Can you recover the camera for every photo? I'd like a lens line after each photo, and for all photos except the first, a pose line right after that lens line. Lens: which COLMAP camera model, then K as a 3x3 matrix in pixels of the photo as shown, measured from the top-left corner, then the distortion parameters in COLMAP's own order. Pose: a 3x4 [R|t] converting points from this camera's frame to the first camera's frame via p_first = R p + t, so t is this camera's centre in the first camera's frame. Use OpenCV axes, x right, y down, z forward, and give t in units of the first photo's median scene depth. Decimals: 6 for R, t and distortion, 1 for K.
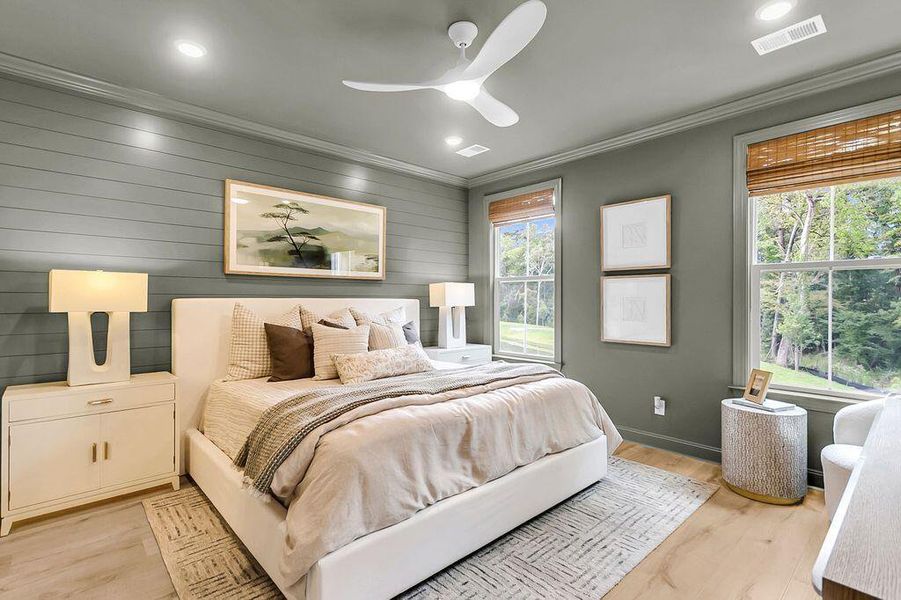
lens RADIAL K [[435.4, 0, 456.1], [0, 435.4, 302.8], [0, 0, 1]] dist [0.020985, 0.000609]
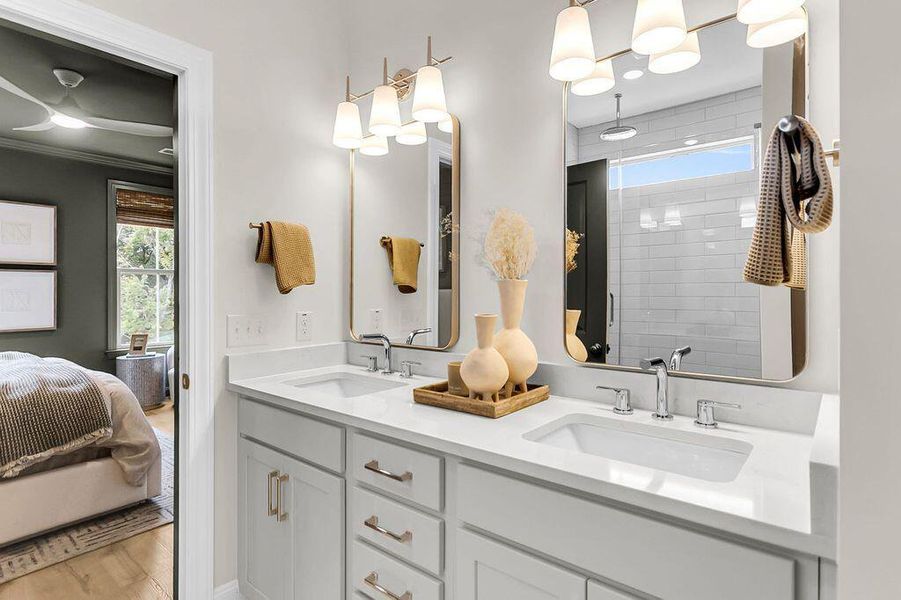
lens RADIAL K [[466.0, 0, 452.7], [0, 466.0, 295.6], [0, 0, 1]] dist [-0.002555, -0.000931]
pose [[-0.139517, -0.000712, 0.990219, -1.424831], [0.011847, 0.999927, 0.002388, 0.021361], [-0.990149, 0.012064, -0.139499, 0.116370]]
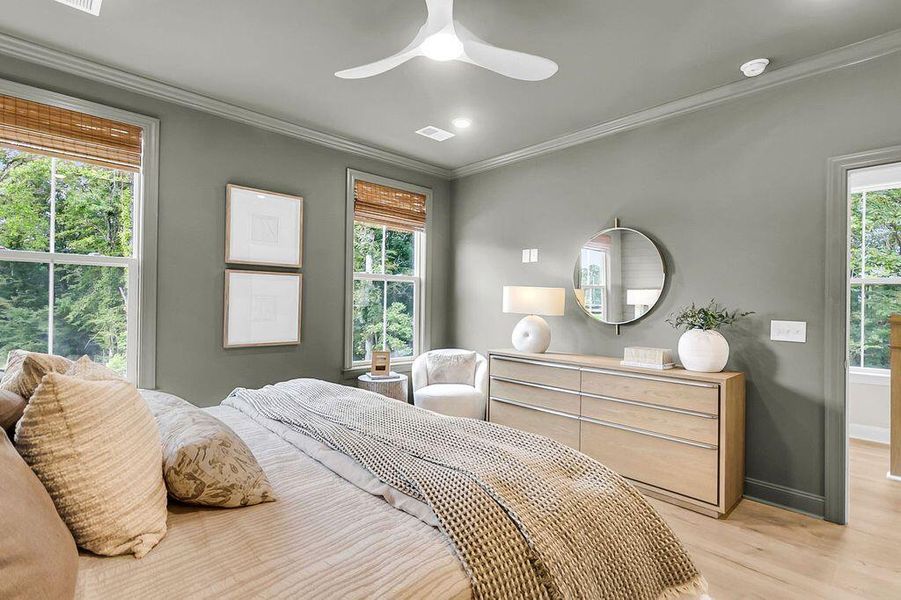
lens RADIAL K [[435.4, 0, 455.1], [0, 435.4, 299.6], [0, 0, 1]] dist [0.020985, 0.000609]
pose [[0.001520, 0.007309, 0.999972, -0.810079], [-0.008879, 0.999934, -0.007295, -0.000606], [-0.999959, -0.008868, 0.001585, 0.934593]]
